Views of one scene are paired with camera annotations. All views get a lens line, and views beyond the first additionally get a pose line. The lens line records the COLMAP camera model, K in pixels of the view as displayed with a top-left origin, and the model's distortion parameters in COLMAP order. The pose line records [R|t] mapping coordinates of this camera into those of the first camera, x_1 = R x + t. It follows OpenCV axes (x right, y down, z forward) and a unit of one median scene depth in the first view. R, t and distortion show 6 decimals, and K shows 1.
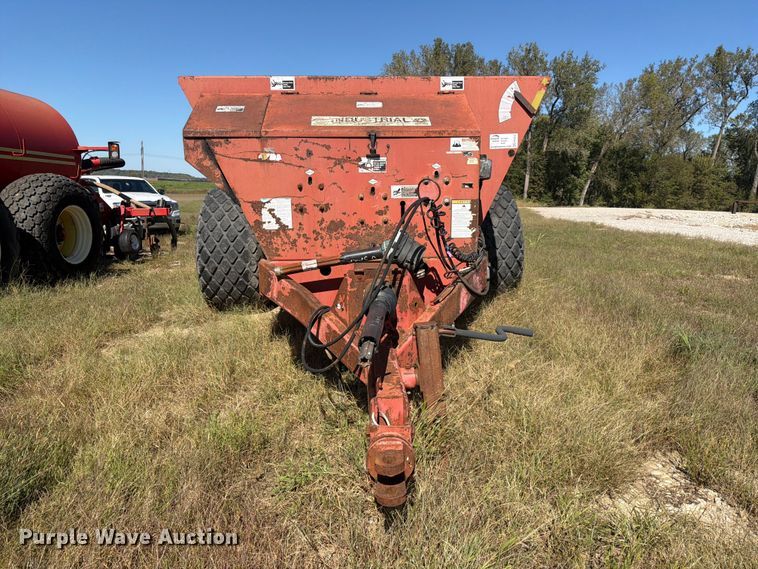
lens RADIAL K [[529.0, 0, 379.4], [0, 529.0, 289.7], [0, 0, 1]] dist [0.051842, -0.055437]
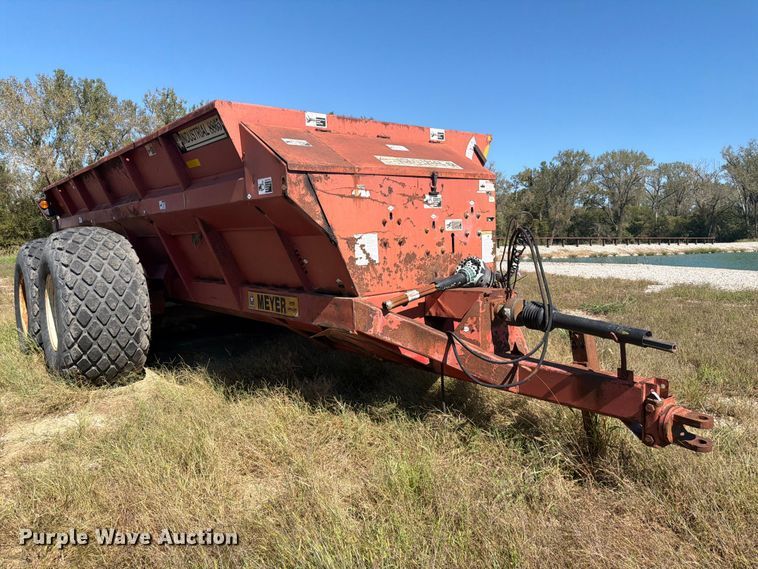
lens RADIAL K [[529.0, 0, 380.9], [0, 529.0, 282.5], [0, 0, 1]] dist [0.051842, -0.055437]
pose [[0.803158, -0.082647, 0.590006, -0.754453], [0.136305, 0.989555, -0.046933, -0.031024], [-0.579964, 0.118116, 0.806034, 0.190688]]
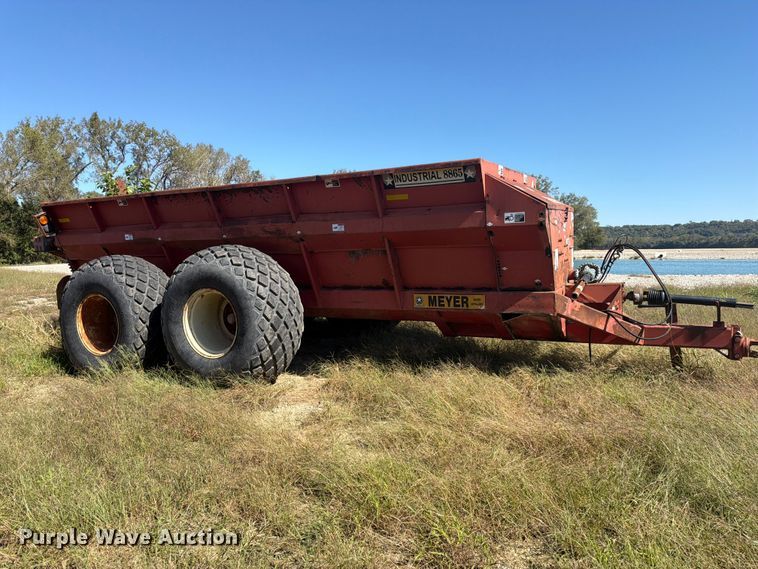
lens RADIAL K [[529.0, 0, 376.3], [0, 529.0, 288.1], [0, 0, 1]] dist [0.051842, -0.055437]
pose [[0.509388, -0.098111, 0.854926, -1.873230], [0.185021, 0.982731, 0.002537, -0.176942], [-0.840411, 0.156886, 0.518745, 0.715497]]
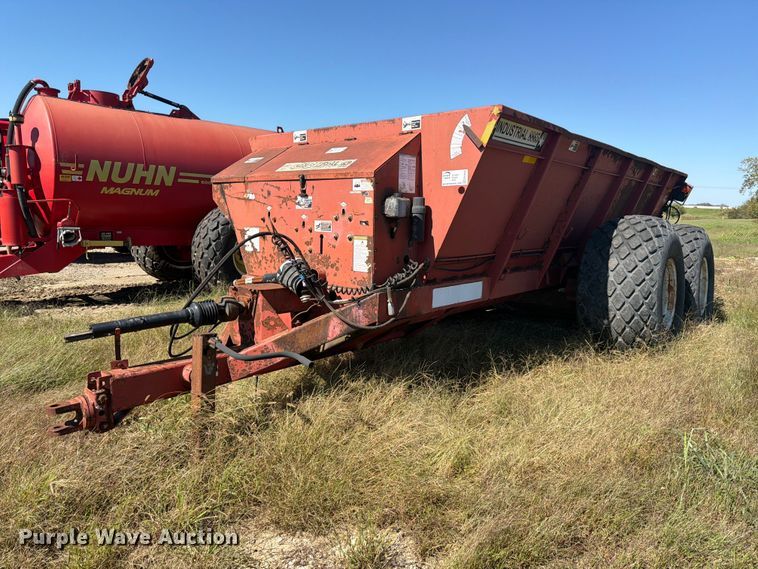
lens RADIAL K [[529.0, 0, 375.7], [0, 529.0, 286.5], [0, 0, 1]] dist [0.051842, -0.055437]
pose [[0.732646, 0.114829, -0.670853, 0.901192], [-0.145533, 0.989299, 0.010400, -0.085532], [0.664869, 0.090012, 0.741517, 0.247622]]
